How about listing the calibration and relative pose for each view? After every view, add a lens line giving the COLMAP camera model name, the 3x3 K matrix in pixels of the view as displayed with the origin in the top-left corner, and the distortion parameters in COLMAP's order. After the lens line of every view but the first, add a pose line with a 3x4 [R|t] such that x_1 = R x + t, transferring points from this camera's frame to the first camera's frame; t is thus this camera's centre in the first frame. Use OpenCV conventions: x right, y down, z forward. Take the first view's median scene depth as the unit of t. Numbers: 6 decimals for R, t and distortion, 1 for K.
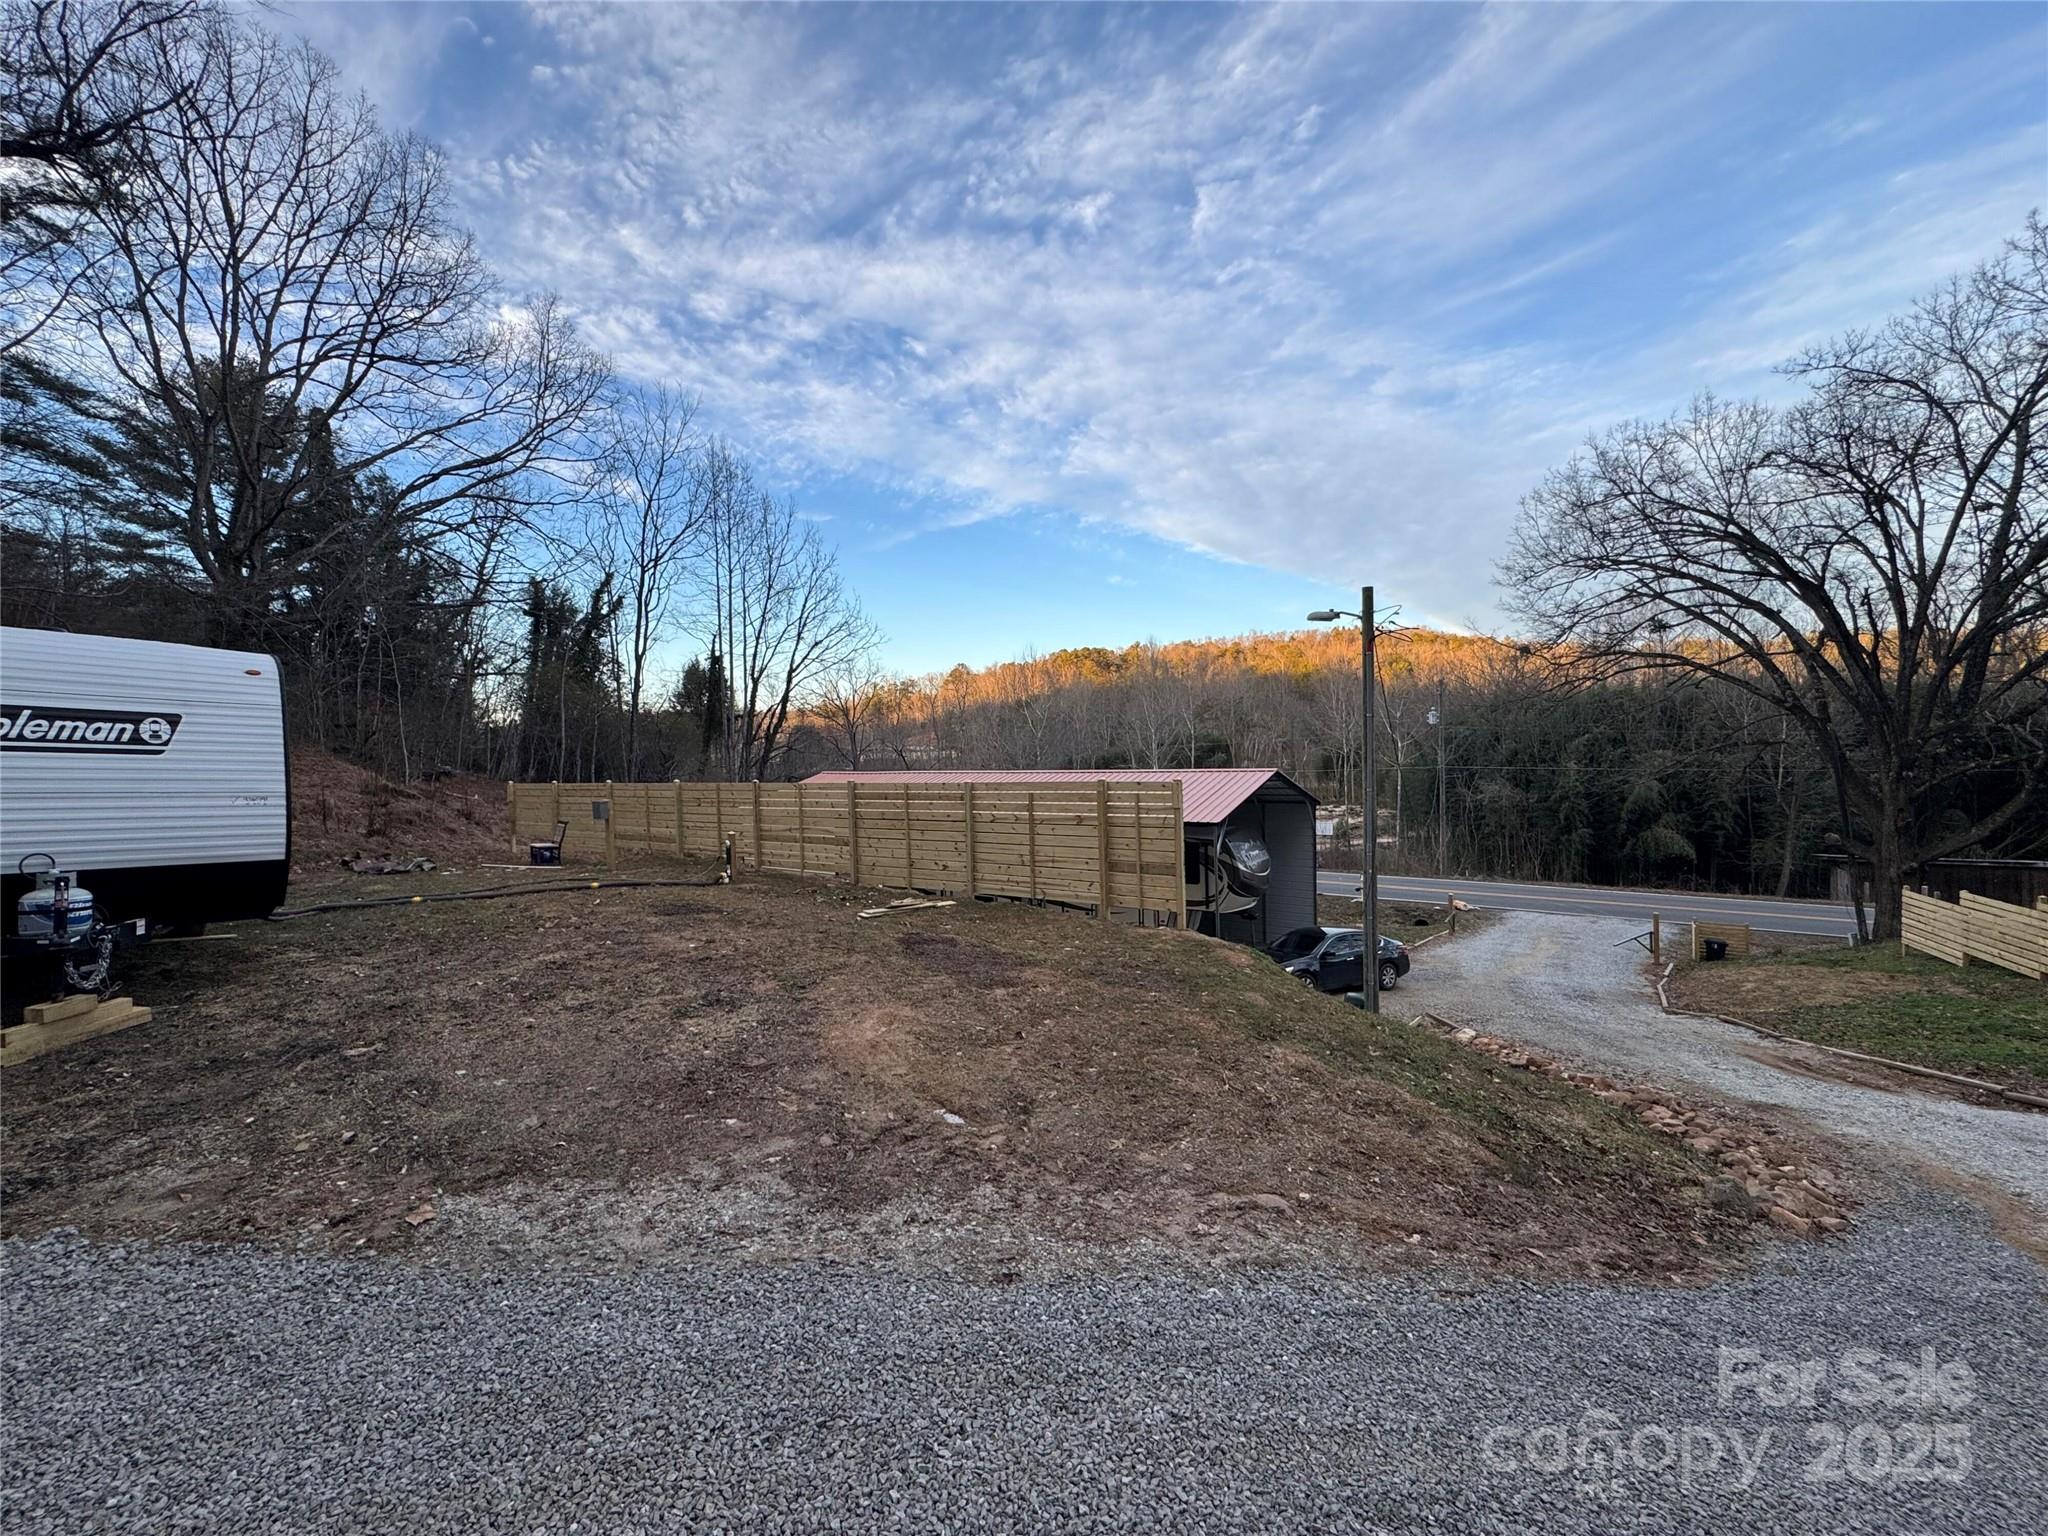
lens RADIAL K [[819.3, 0, 1011.1], [0, 819.3, 765.4], [0, 0, 1]] dist [-0.003981, -0.000027]
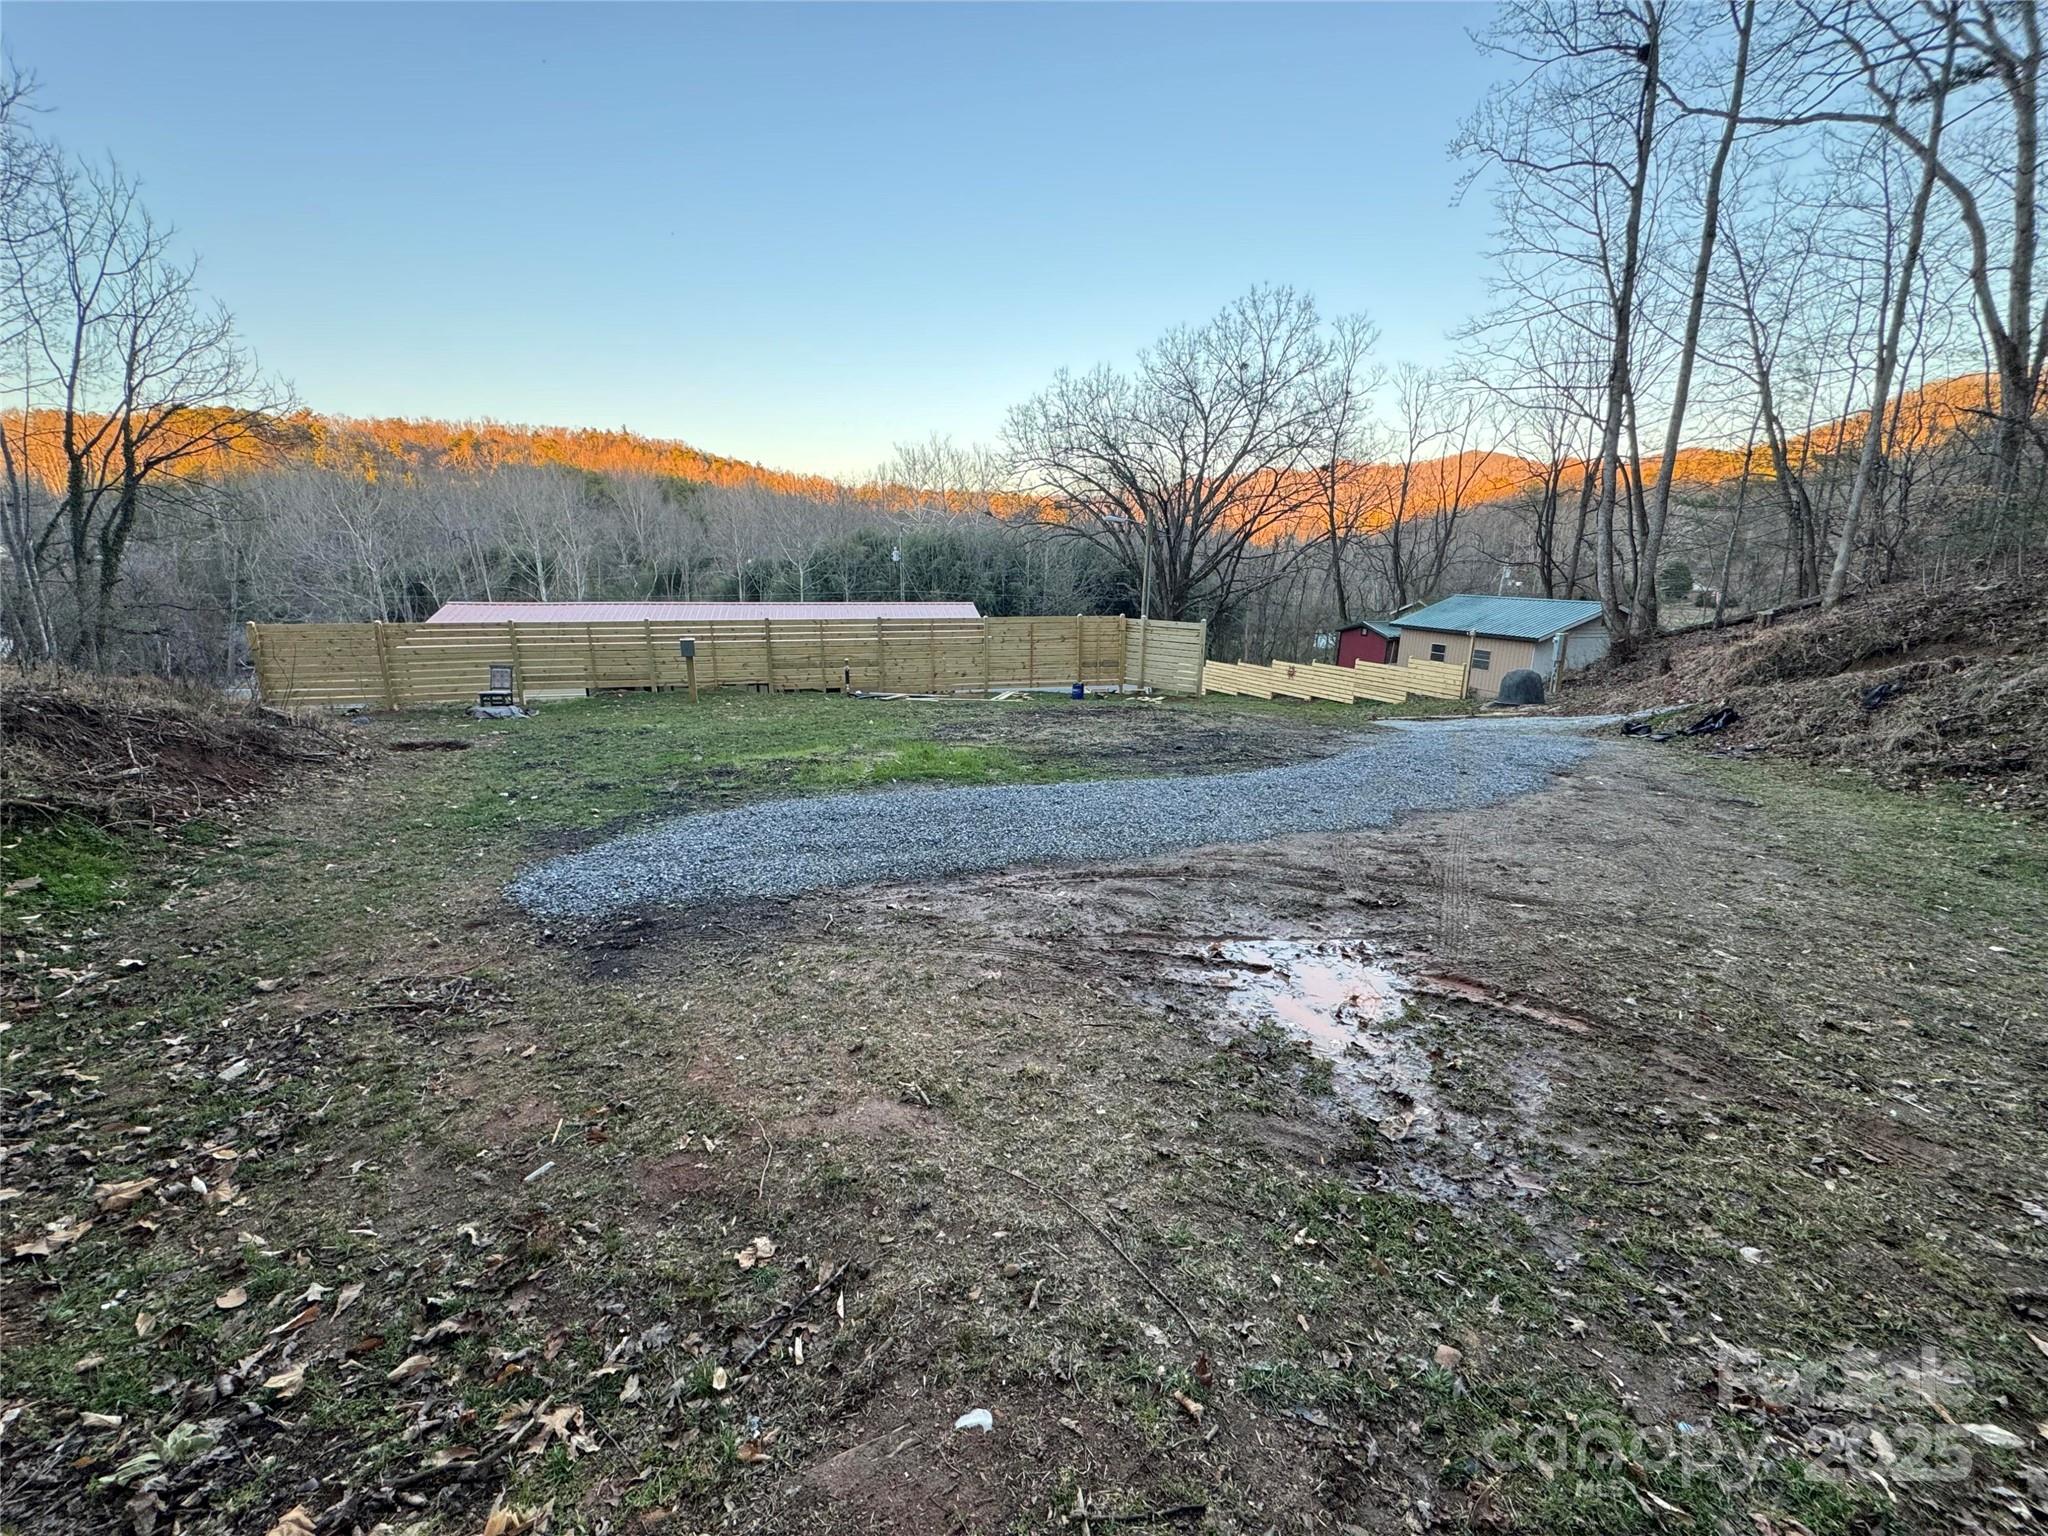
lens RADIAL K [[819.3, 0, 1022.5], [0, 819.3, 769.3], [0, 0, 1]] dist [-0.003981, -0.000027]
pose [[0.651340, -0.153954, 0.743003, -0.401004], [-0.014217, 0.976552, 0.214810, -0.010859], [-0.758653, -0.150477, 0.633879, -0.023714]]
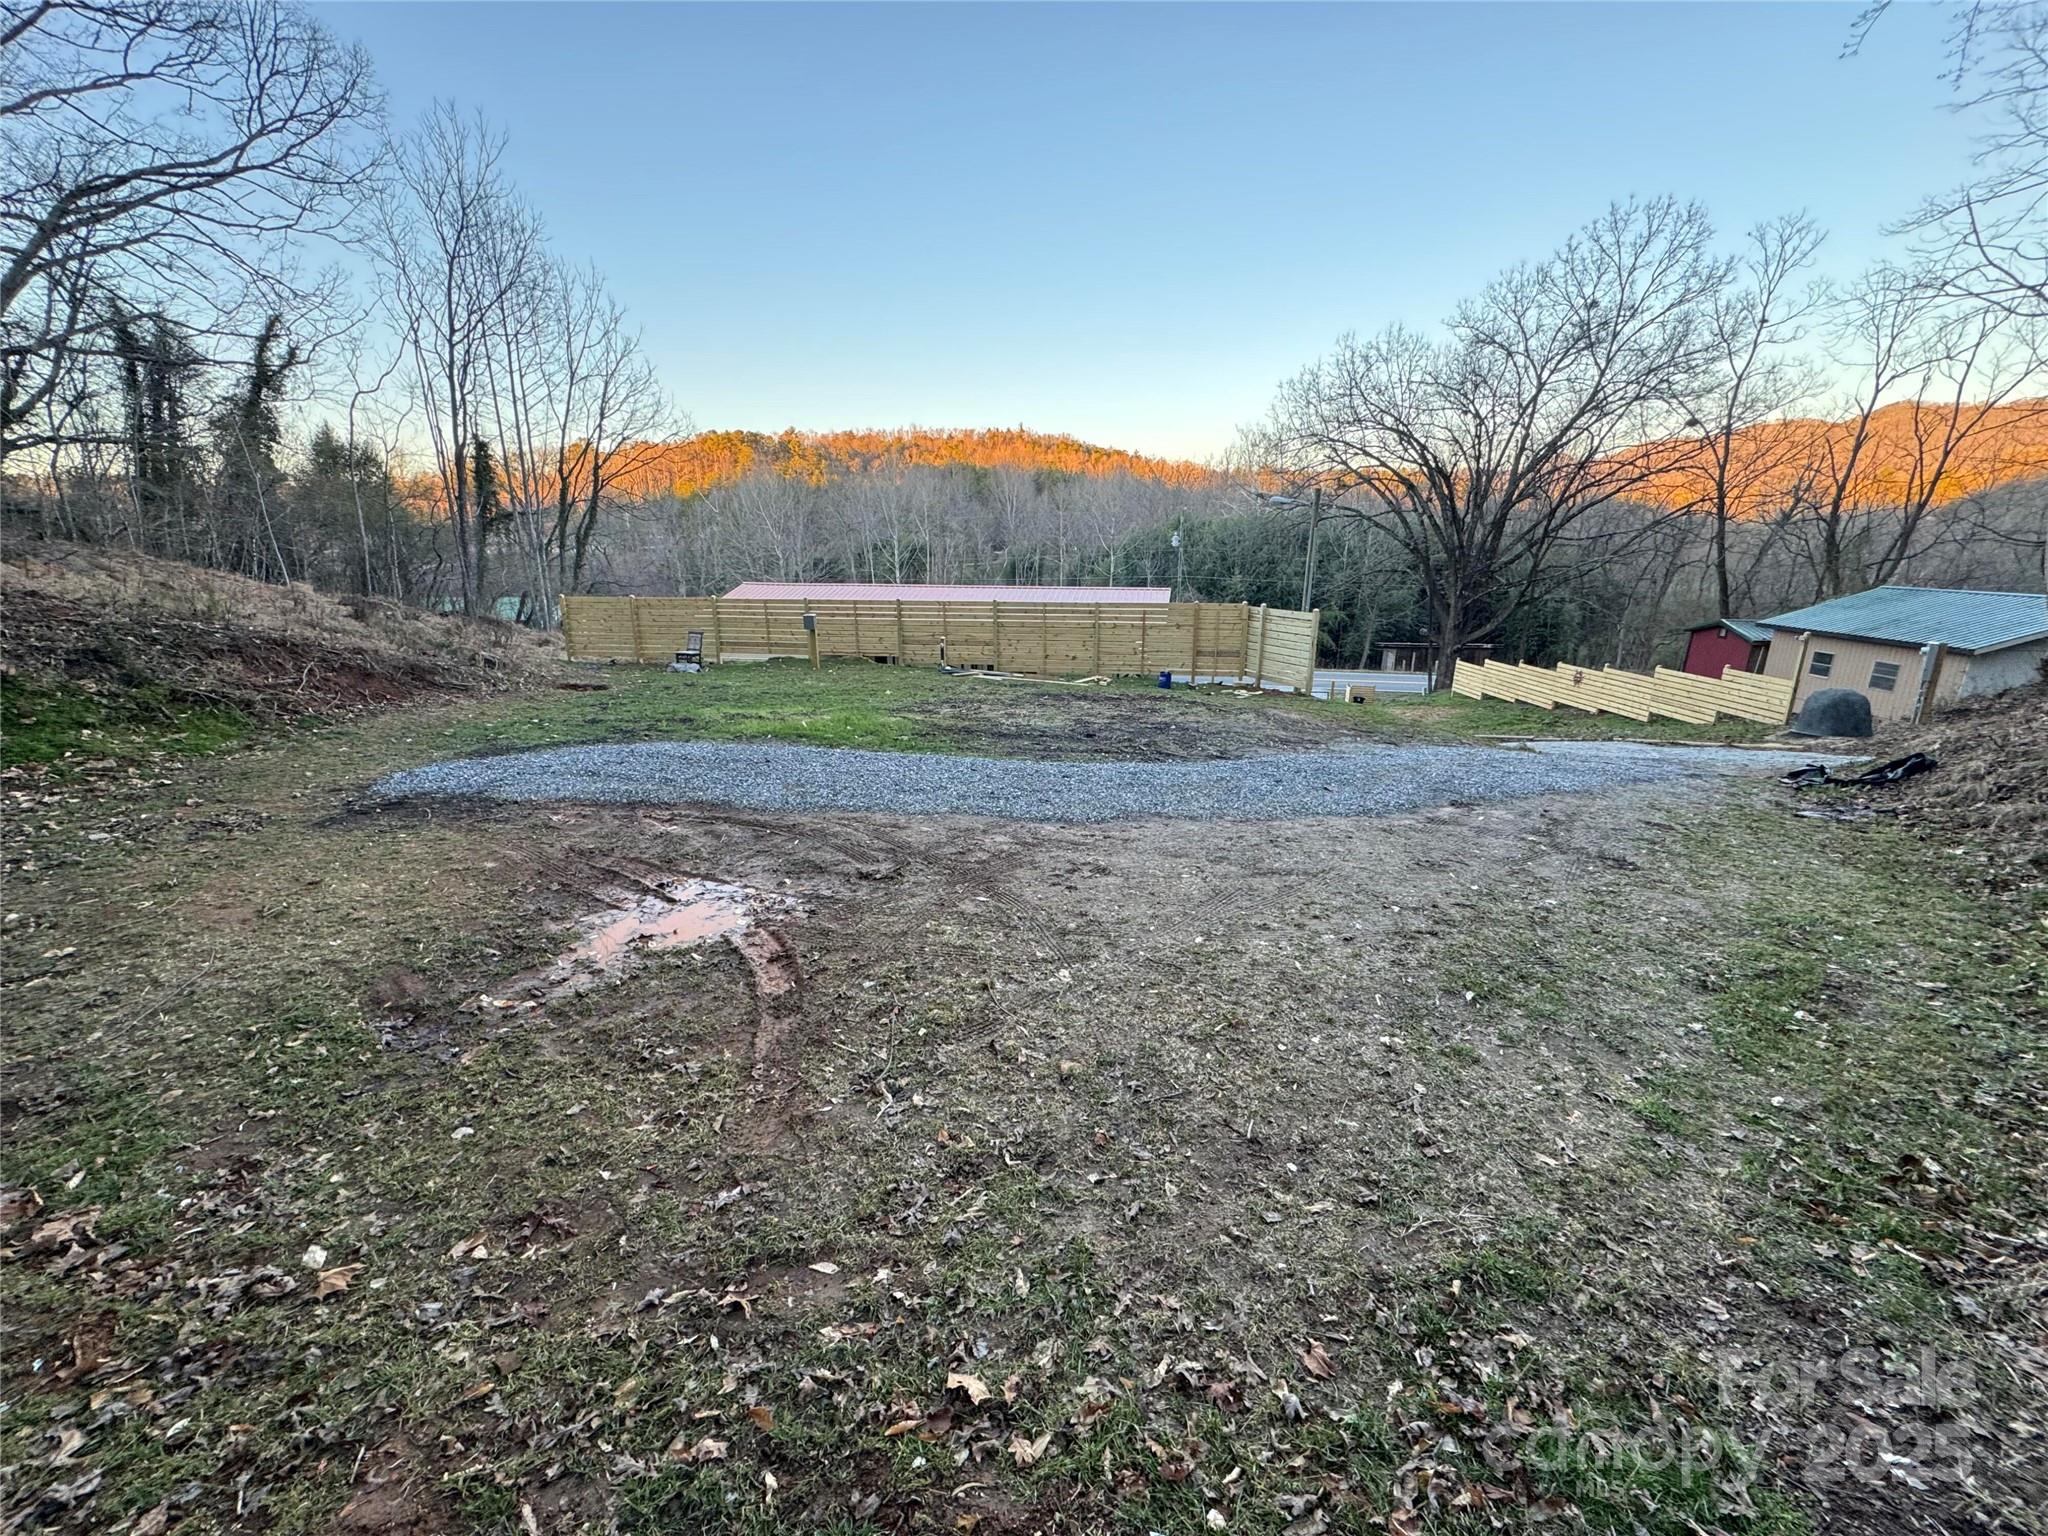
lens RADIAL K [[819.3, 0, 1015.3], [0, 819.3, 768.4], [0, 0, 1]] dist [-0.003981, -0.000027]
pose [[0.913296, -0.080908, 0.399179, -0.283190], [-0.017789, 0.971212, 0.237550, -0.013413], [-0.406908, -0.224054, 0.885565, -0.130710]]
